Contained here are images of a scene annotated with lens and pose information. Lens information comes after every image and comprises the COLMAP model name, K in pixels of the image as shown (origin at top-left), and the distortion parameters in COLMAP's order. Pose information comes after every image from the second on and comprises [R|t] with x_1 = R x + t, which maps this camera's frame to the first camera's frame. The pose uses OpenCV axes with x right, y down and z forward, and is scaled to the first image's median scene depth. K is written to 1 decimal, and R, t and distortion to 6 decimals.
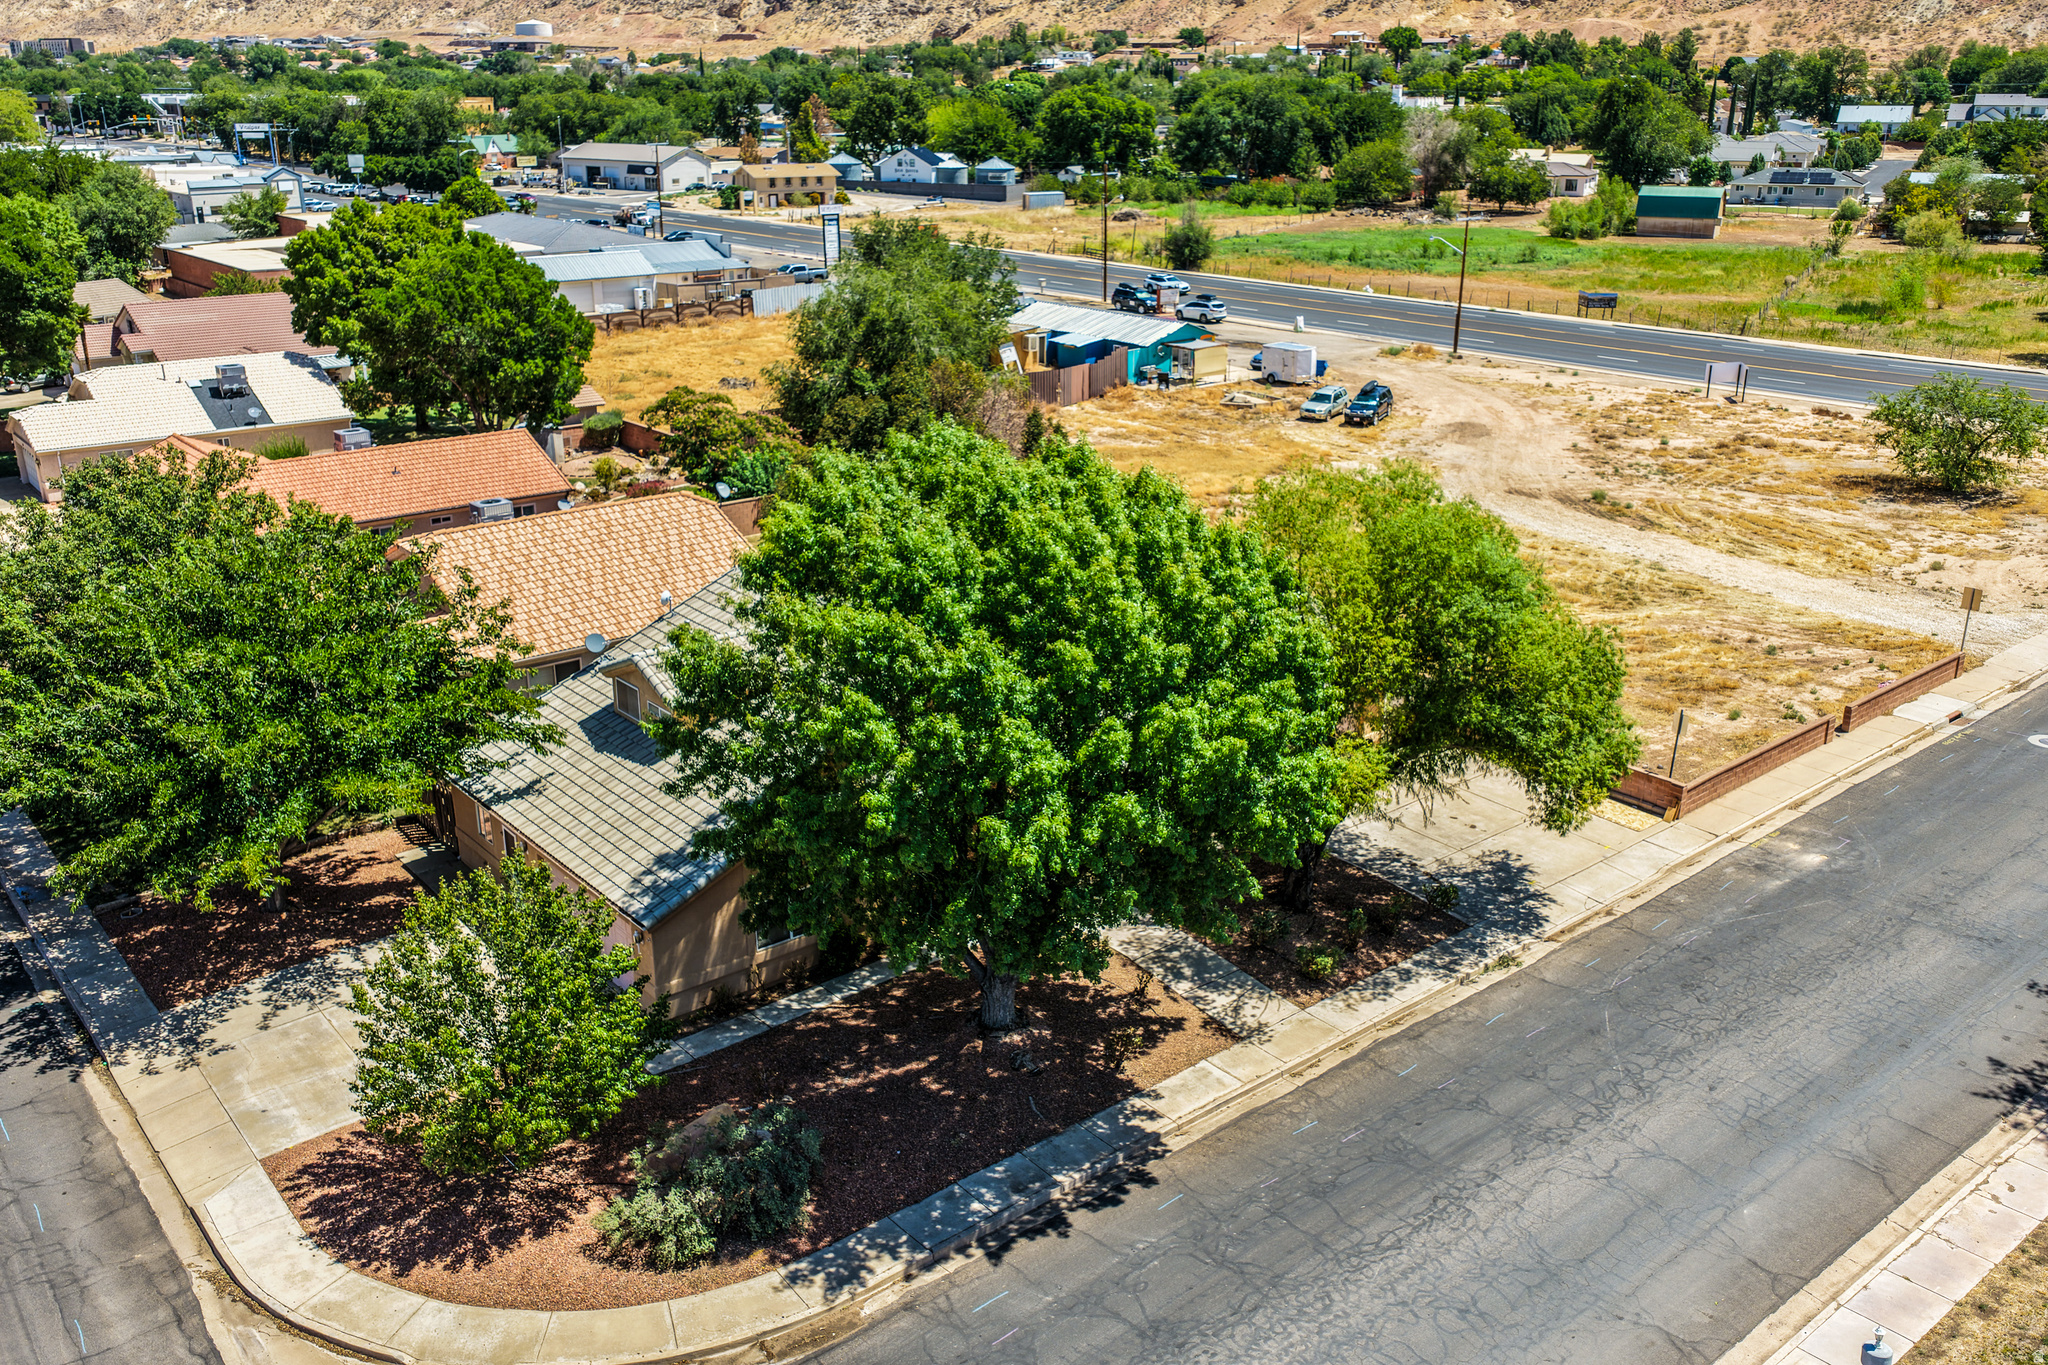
lens RADIAL K [[1720.7, 0, 1023.4], [0, 1720.7, 672.0], [0, 0, 1]] dist [-0.013365, 0.037296]
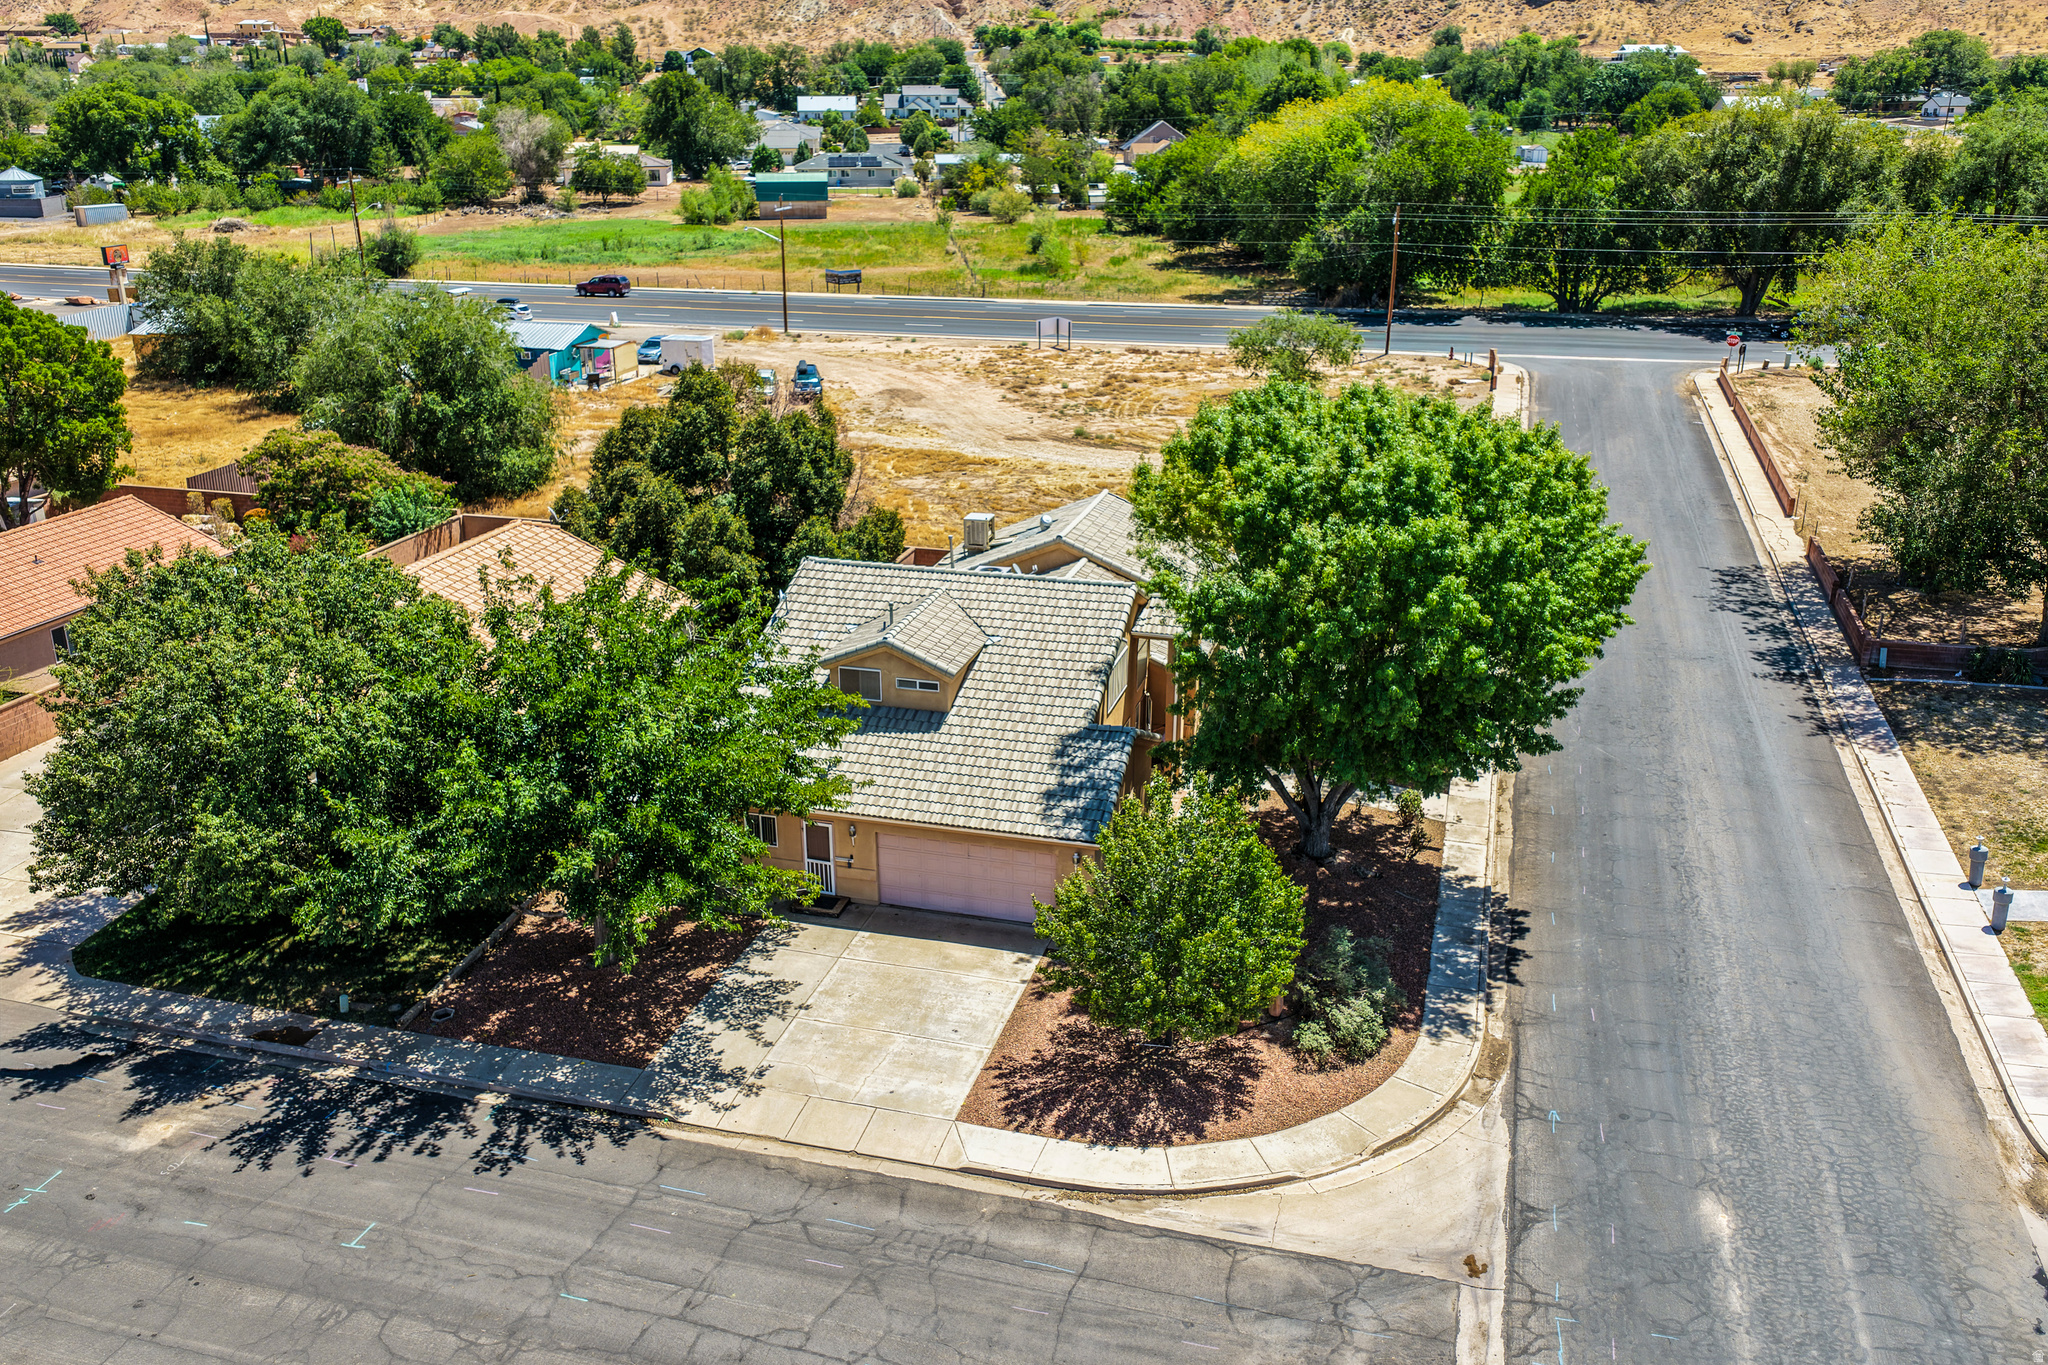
lens RADIAL K [[1697.3, 0, 1020.8], [0, 1697.3, 701.0], [0, 0, 1]] dist [-0.009030, 0.024097]
pose [[0.822553, -0.201070, 0.531956, -0.248902], [0.188205, 0.978947, 0.079007, -0.013578], [-0.536642, 0.035130, 0.843078, 0.018778]]
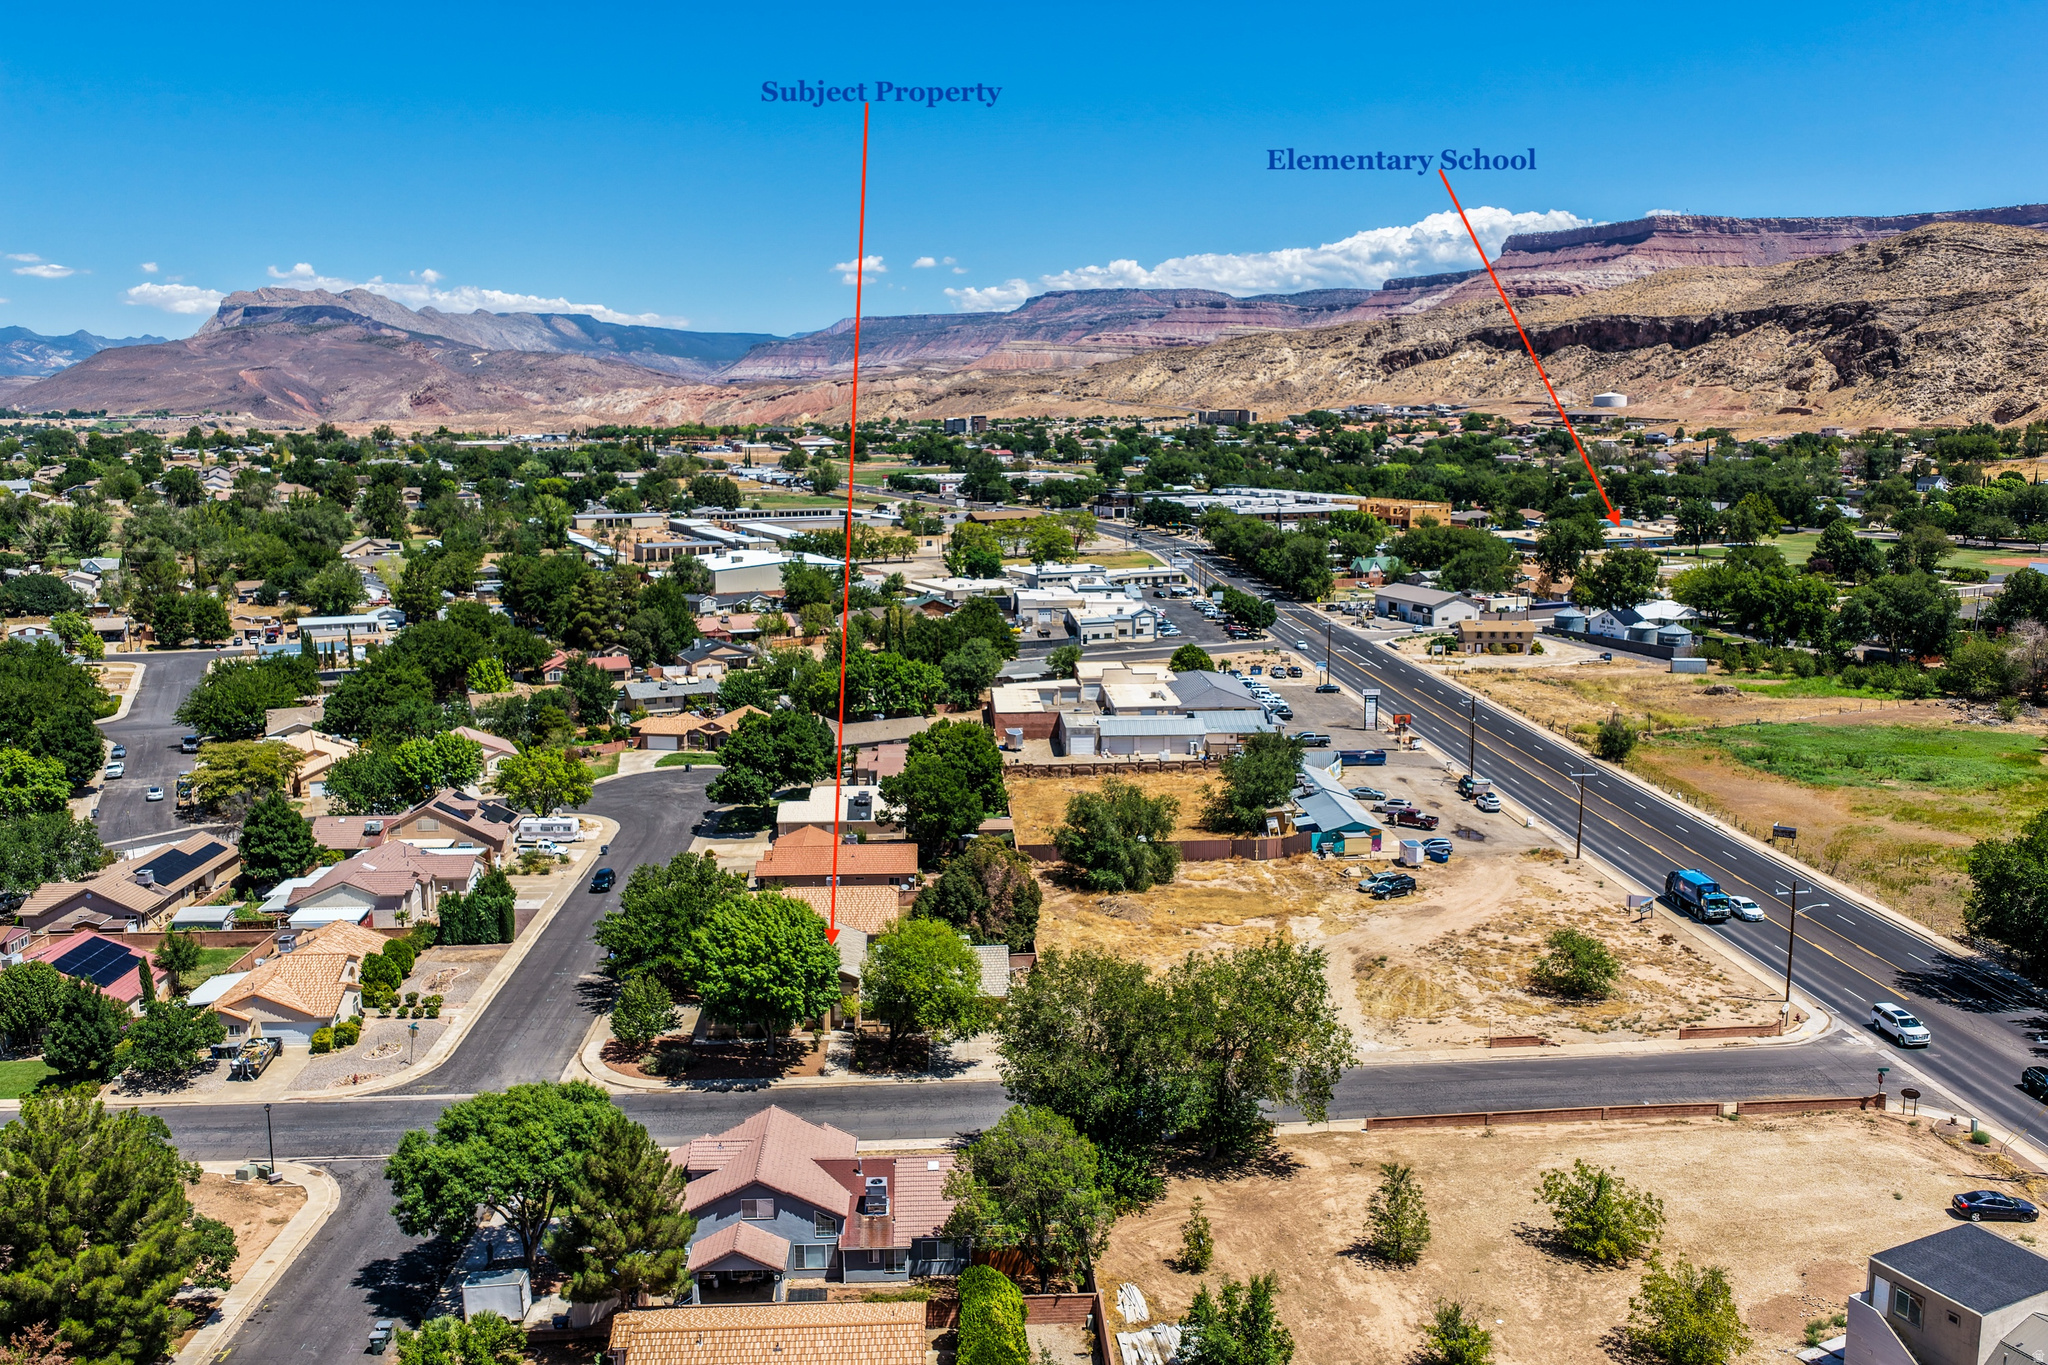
lens RADIAL K [[1697.3, 0, 1020.8], [0, 1697.3, 701.0], [0, 0, 1]] dist [-0.009030, 0.024097]
pose [[0.805534, 0.096211, -0.584687, 0.727460], [-0.189575, 0.976713, -0.100463, -0.079190], [0.561406, 0.191768, 0.805015, -0.516571]]
